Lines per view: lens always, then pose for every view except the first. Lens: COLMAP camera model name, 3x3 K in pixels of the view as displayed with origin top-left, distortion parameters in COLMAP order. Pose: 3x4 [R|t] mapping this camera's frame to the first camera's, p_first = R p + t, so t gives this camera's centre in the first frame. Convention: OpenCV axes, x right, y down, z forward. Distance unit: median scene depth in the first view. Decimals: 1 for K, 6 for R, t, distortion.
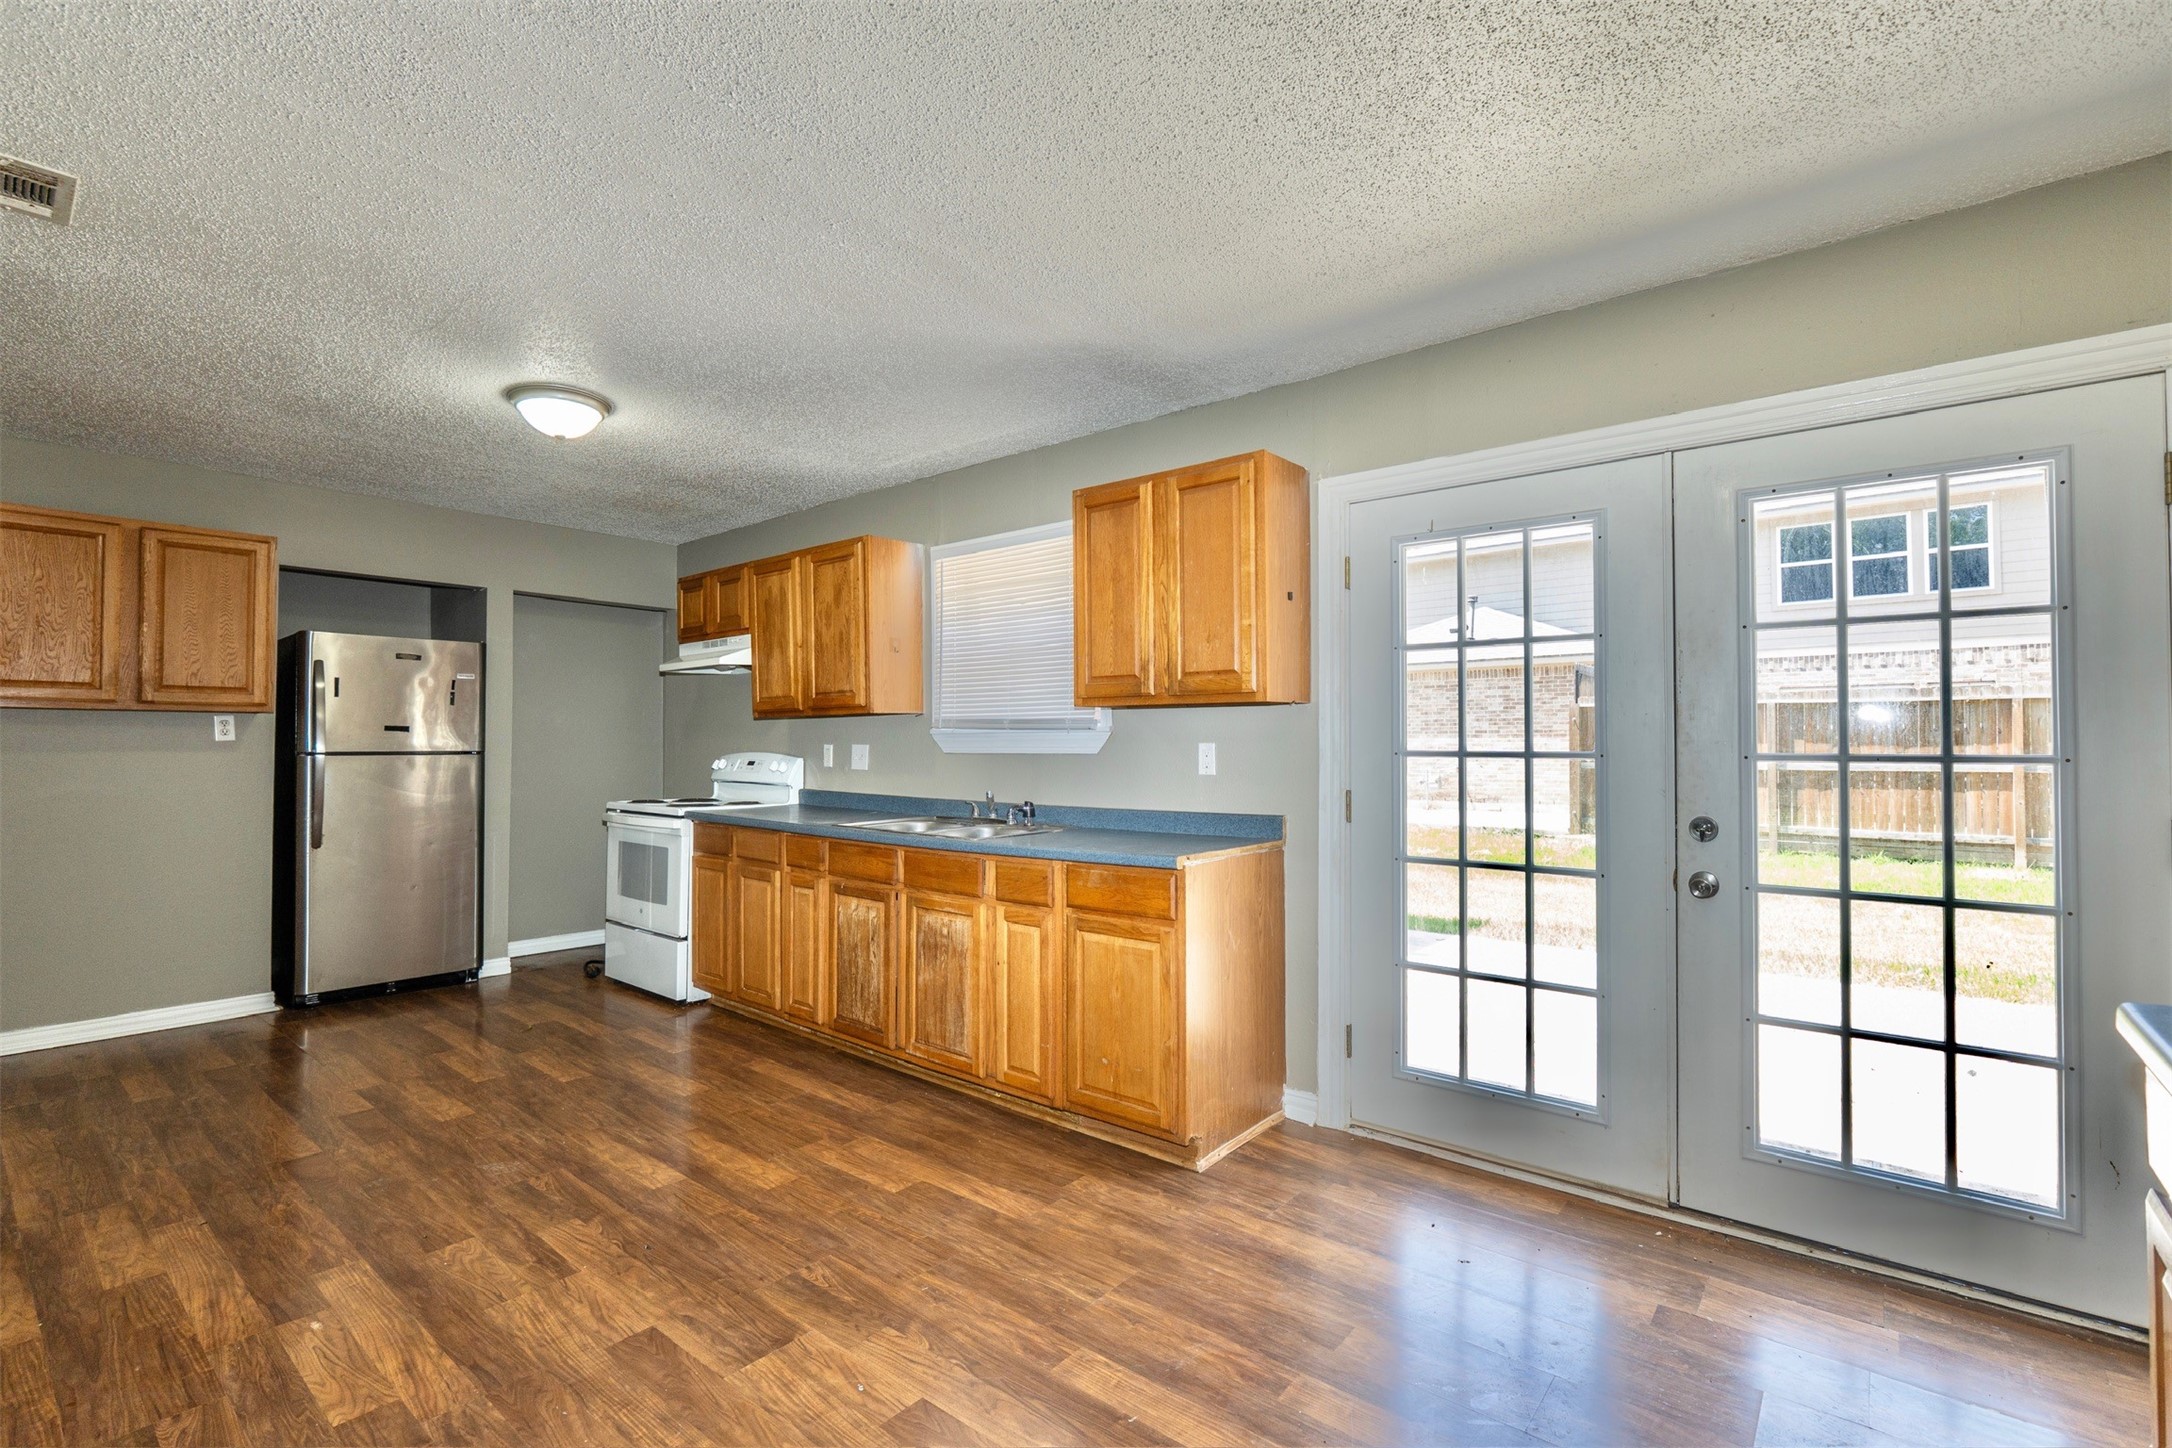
lens RADIAL K [[960.8, 0, 1079.0], [0, 960.8, 726.7], [0, 0, 1]] dist [-0.005530, -0.000049]
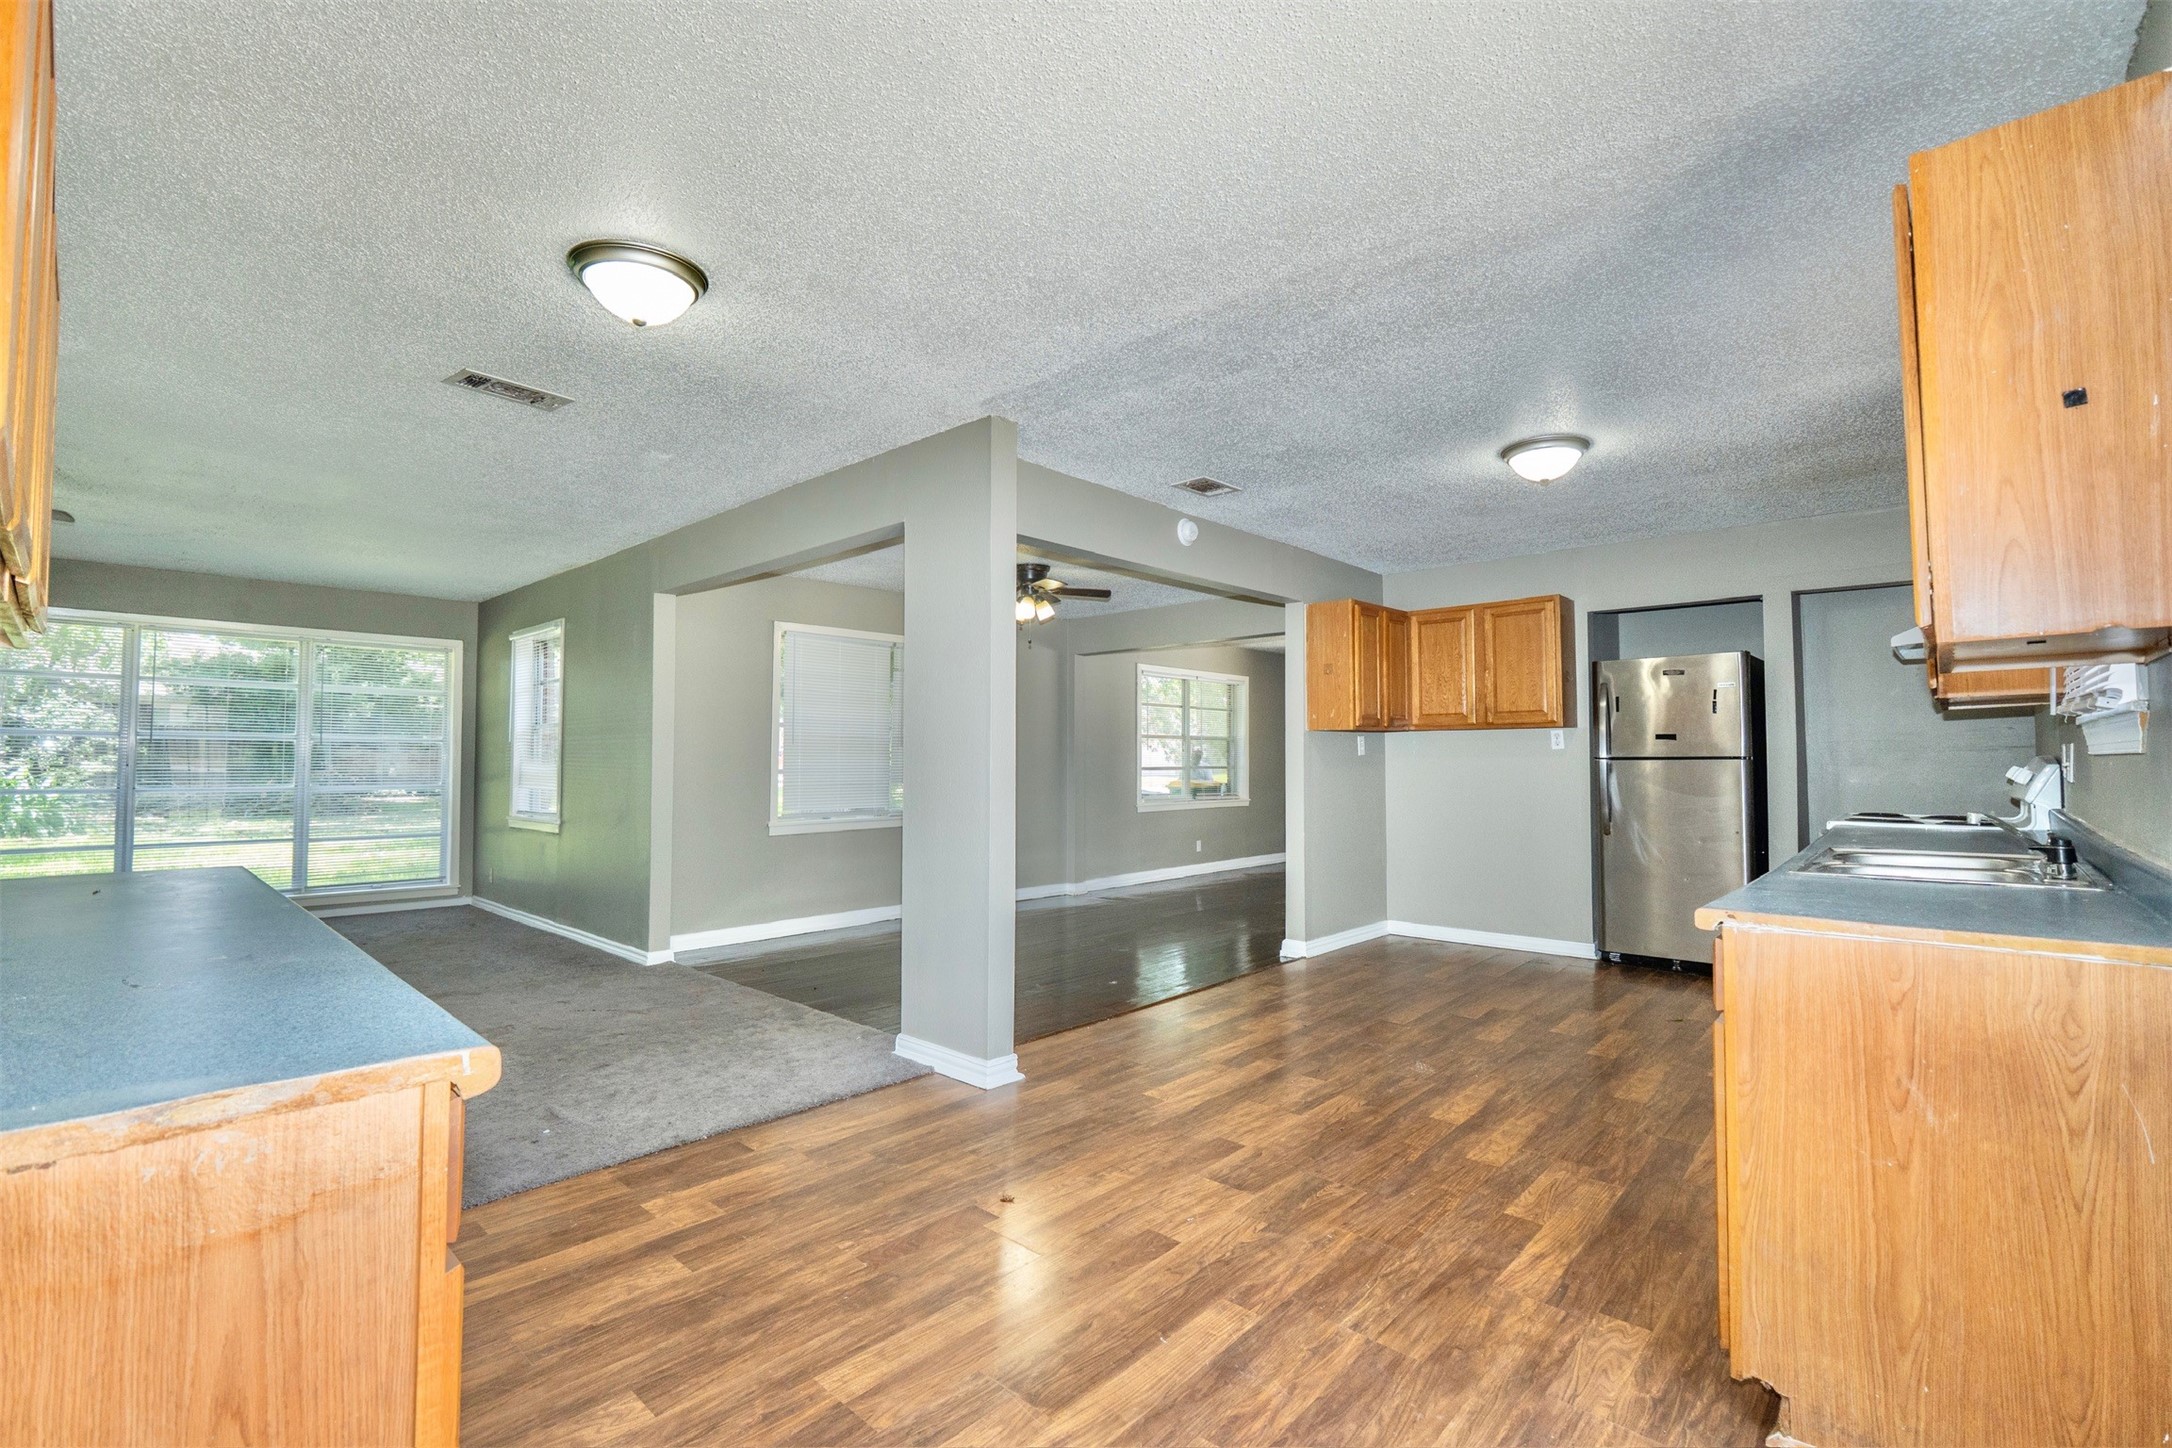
lens RADIAL K [[943.4, 0, 1086.0], [0, 943.4, 724.0], [0, 0, 1]] dist [-0.010474, 0.000011]
pose [[-0.045353, -0.040426, -0.998153, 0.721362], [0.023124, 0.998871, -0.041506, 0.028529], [0.998703, -0.024963, -0.044367, 0.594055]]
